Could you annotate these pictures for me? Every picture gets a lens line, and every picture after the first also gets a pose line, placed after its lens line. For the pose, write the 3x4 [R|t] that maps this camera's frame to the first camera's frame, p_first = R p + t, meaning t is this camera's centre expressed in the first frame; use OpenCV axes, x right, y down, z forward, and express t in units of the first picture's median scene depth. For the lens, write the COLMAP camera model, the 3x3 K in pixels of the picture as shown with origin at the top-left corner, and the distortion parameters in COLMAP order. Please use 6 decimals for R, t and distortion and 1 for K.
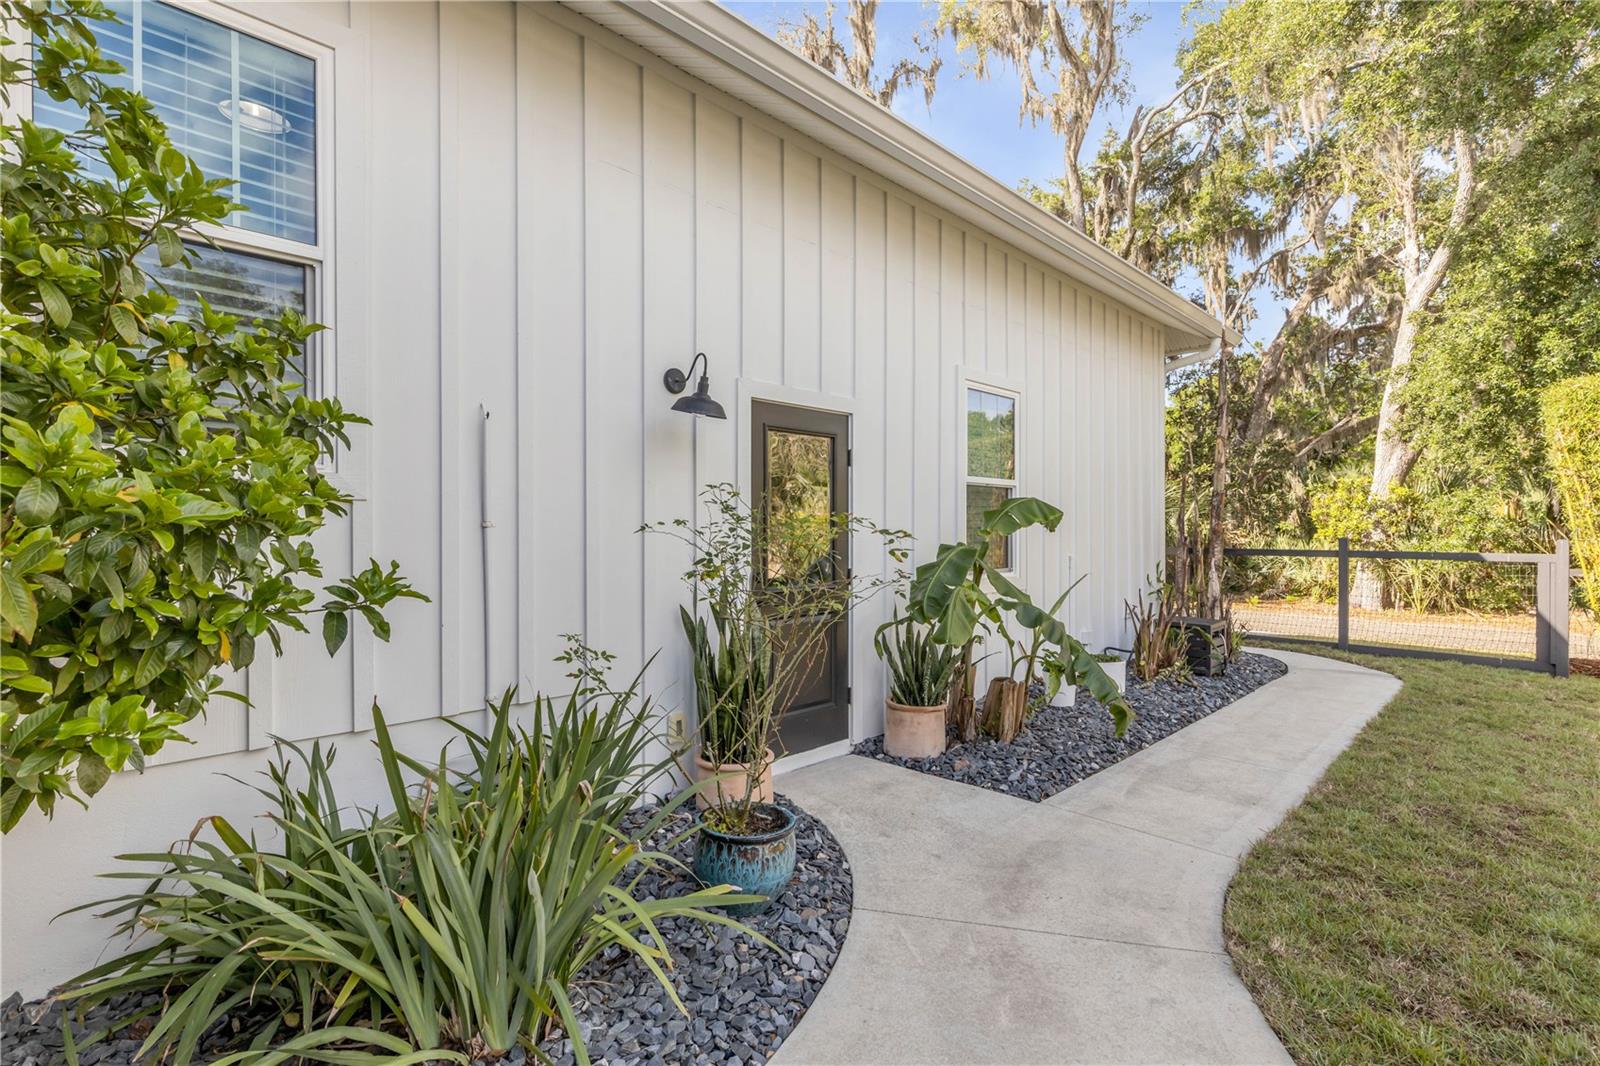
lens RADIAL K [[721.7, 0, 799.3], [0, 721.7, 535.3], [0, 0, 1]] dist [0.005540, -0.001049]
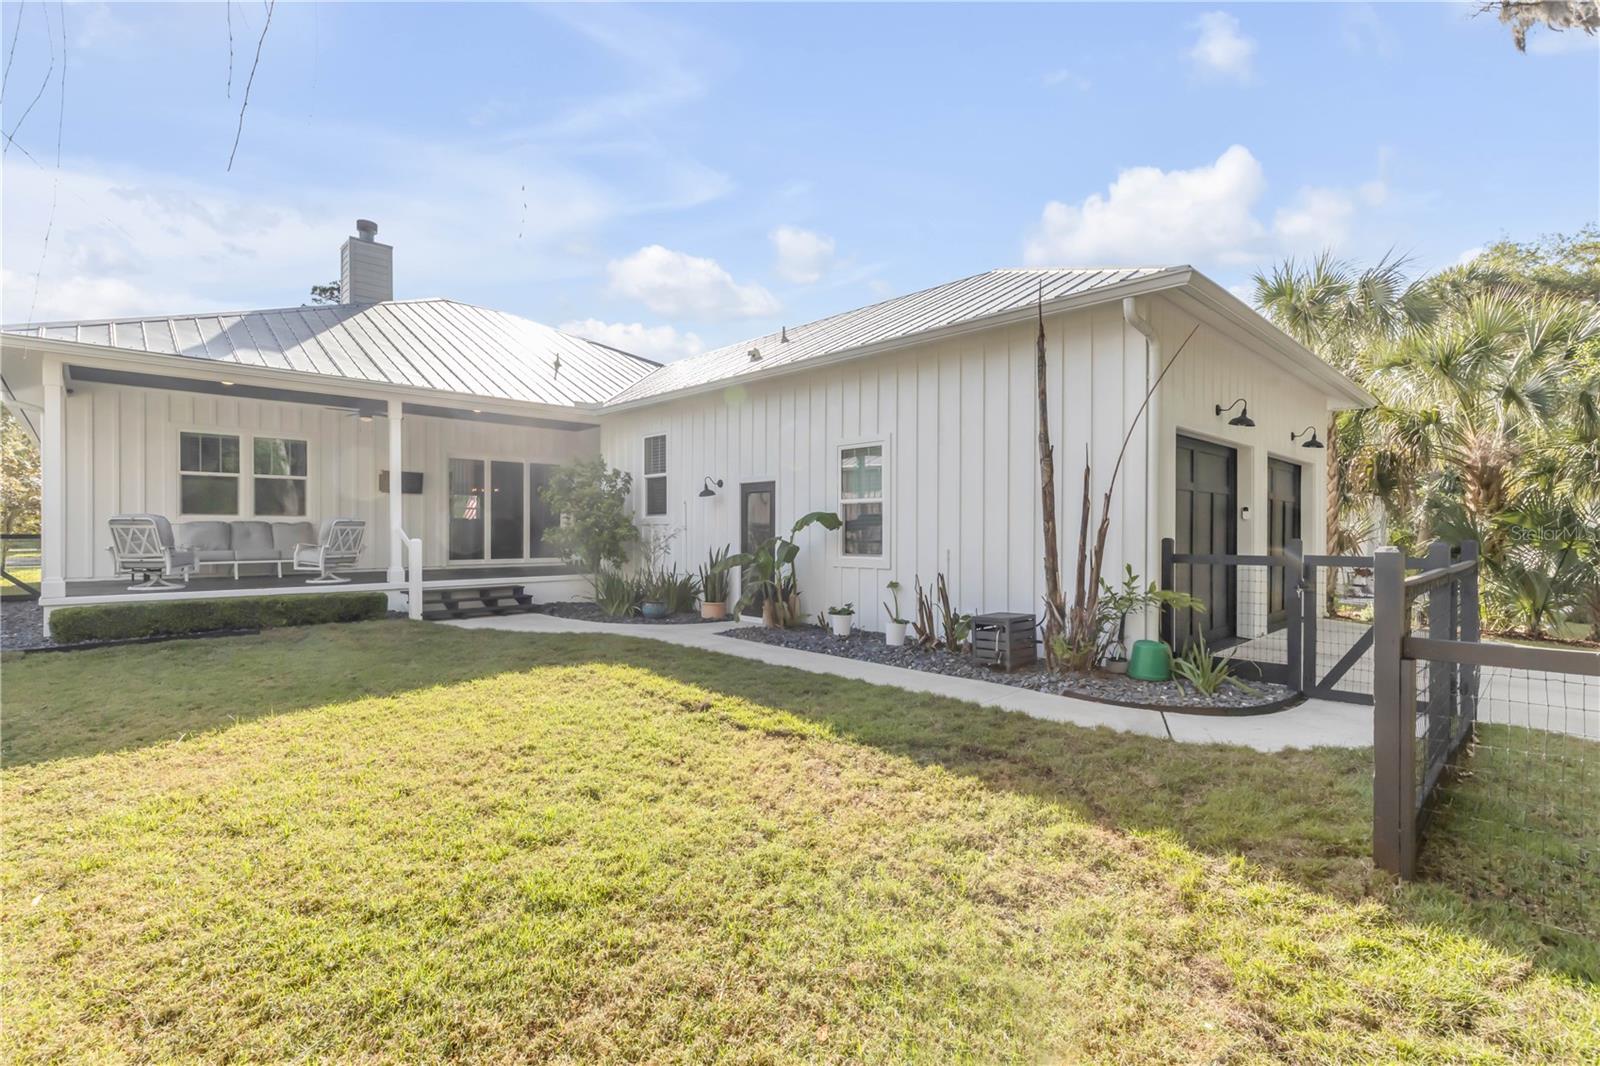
lens RADIAL K [[721.7, 0, 801.2], [0, 721.7, 536.5], [0, 0, 1]] dist [0.005540, -0.001049]
pose [[0.015040, 0.008359, -0.999852, 2.613113], [0.002974, 0.999960, 0.008405, -0.007332], [0.999882, -0.003100, 0.015015, 1.144284]]
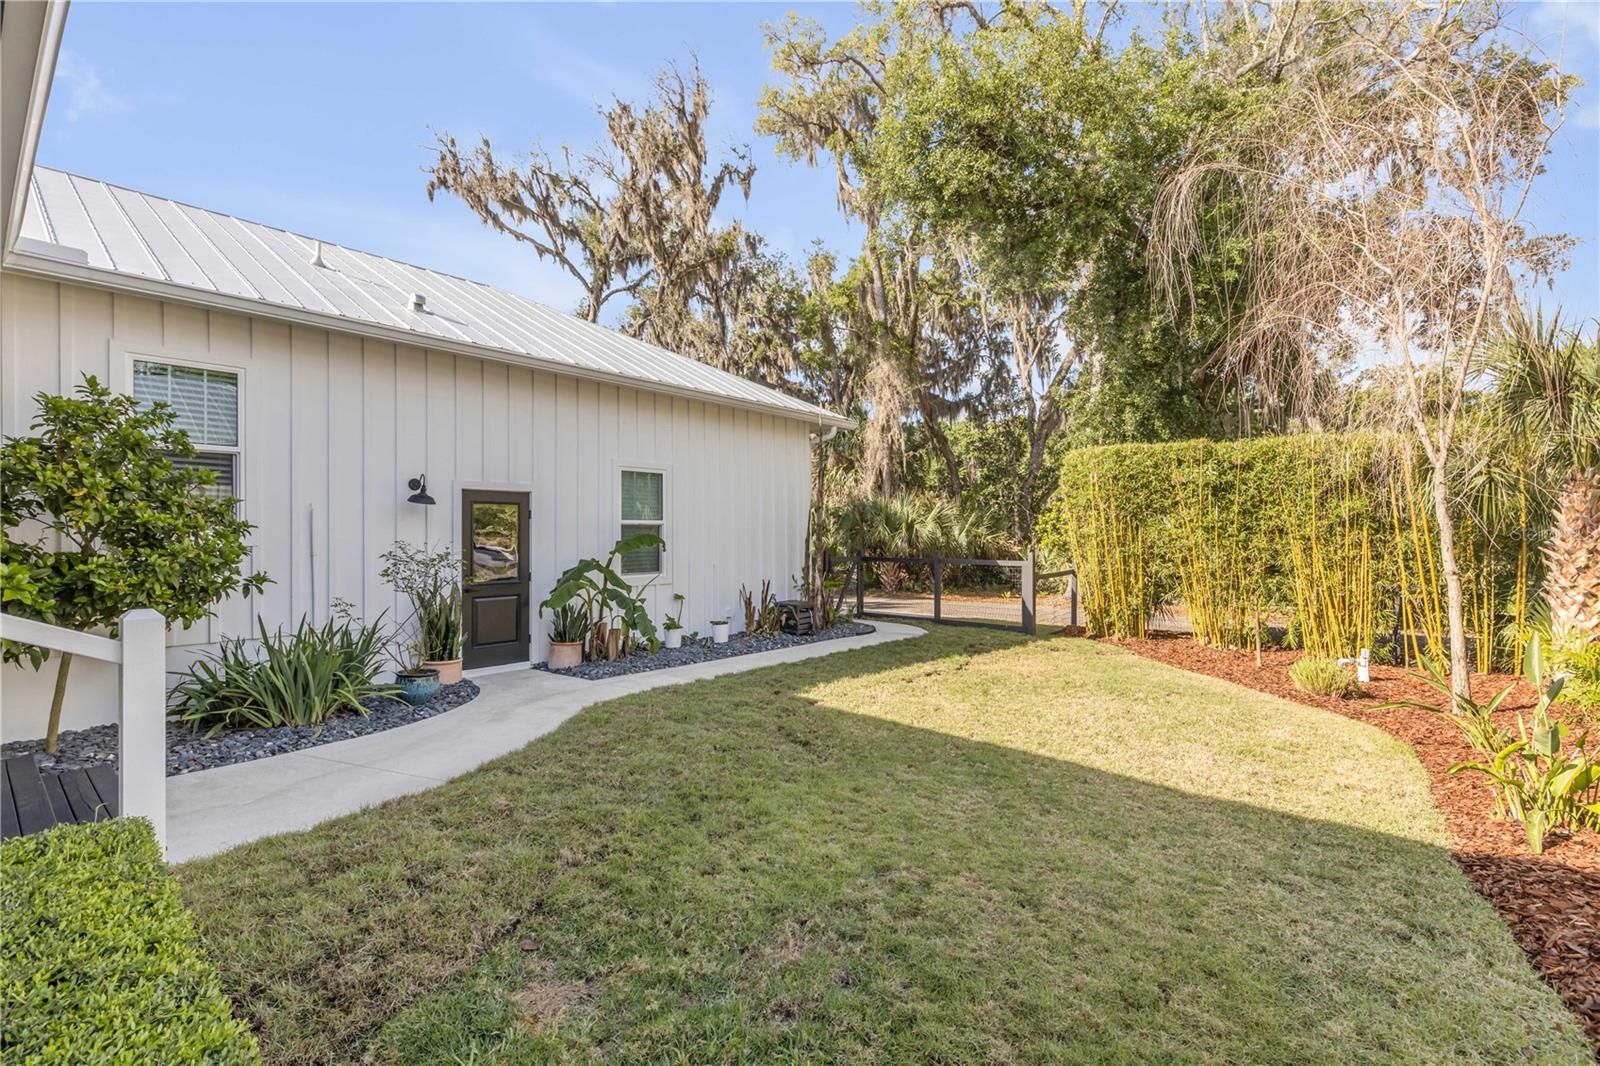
lens RADIAL K [[721.7, 0, 802.4], [0, 721.7, 540.7], [0, 0, 1]] dist [0.005540, -0.001049]
pose [[0.995783, 0.001379, 0.091729, 0.668628], [-0.001804, 0.999988, 0.004549, -0.052247], [-0.091722, -0.004696, 0.995774, -1.063810]]
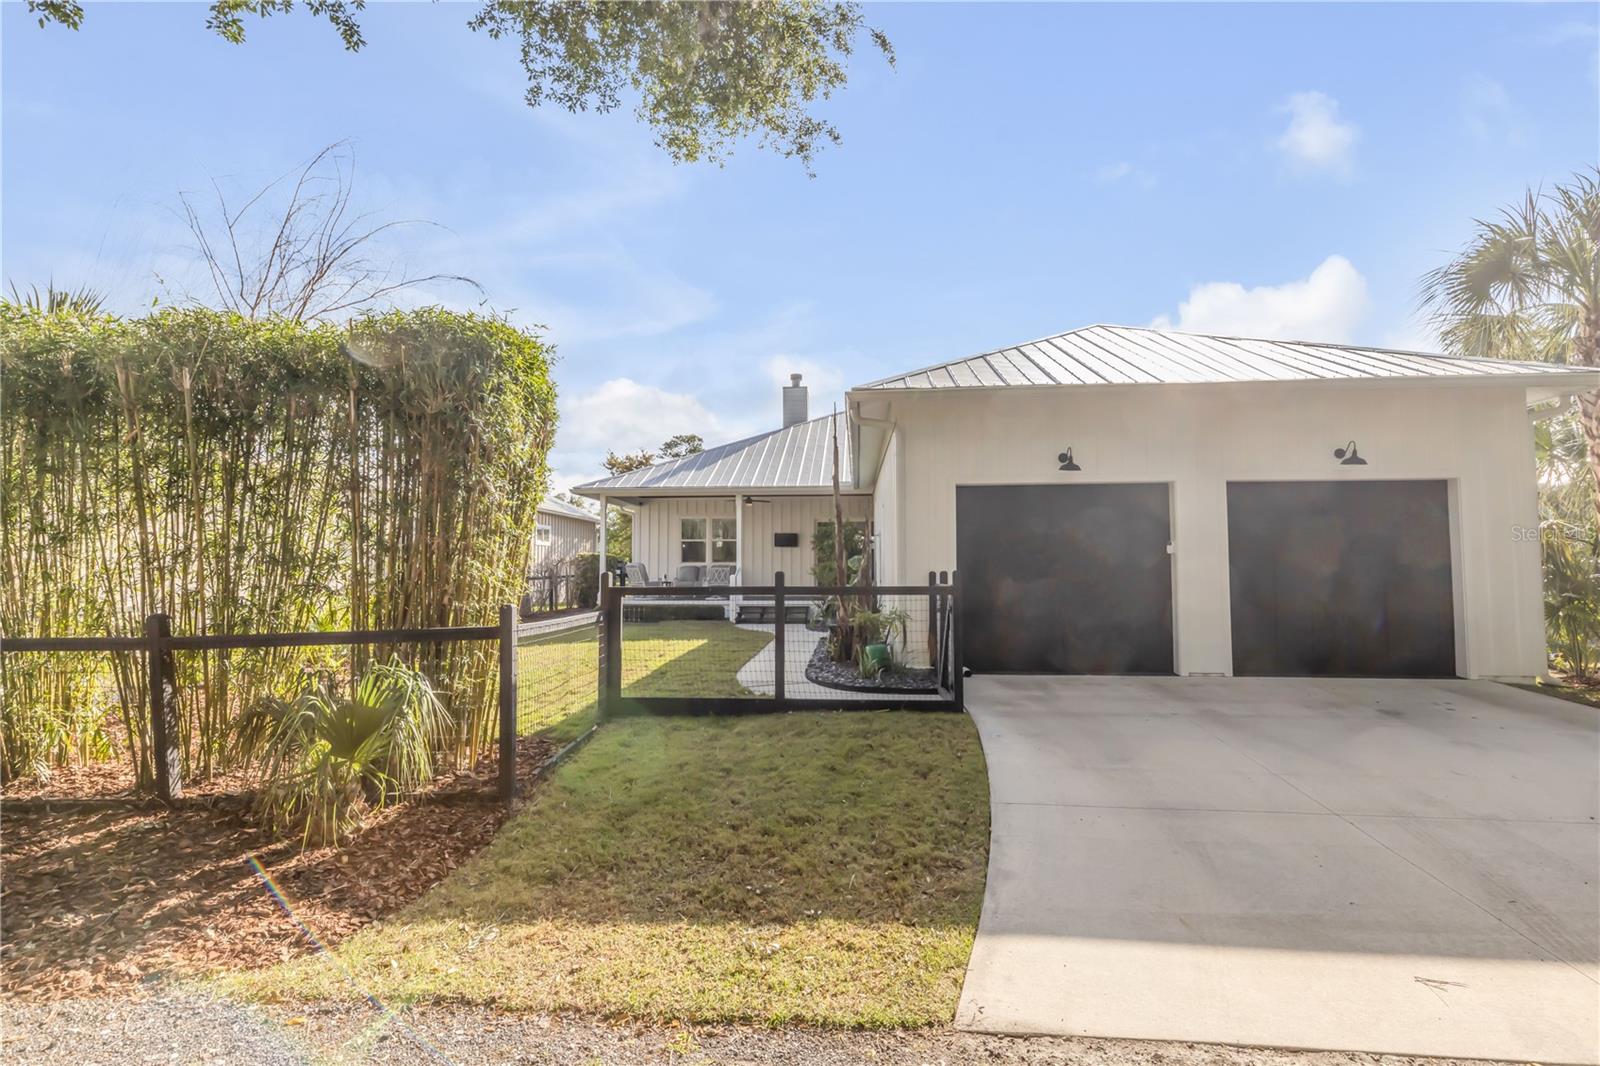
lens RADIAL K [[721.7, 0, 785.4], [0, 721.7, 535.8], [0, 0, 1]] dist [0.005540, -0.001049]
pose [[-0.757055, -0.033433, -0.652495, 2.670433], [0.001928, 0.998571, -0.053402, 0.012646], [0.653348, -0.041686, -0.755909, 3.372738]]
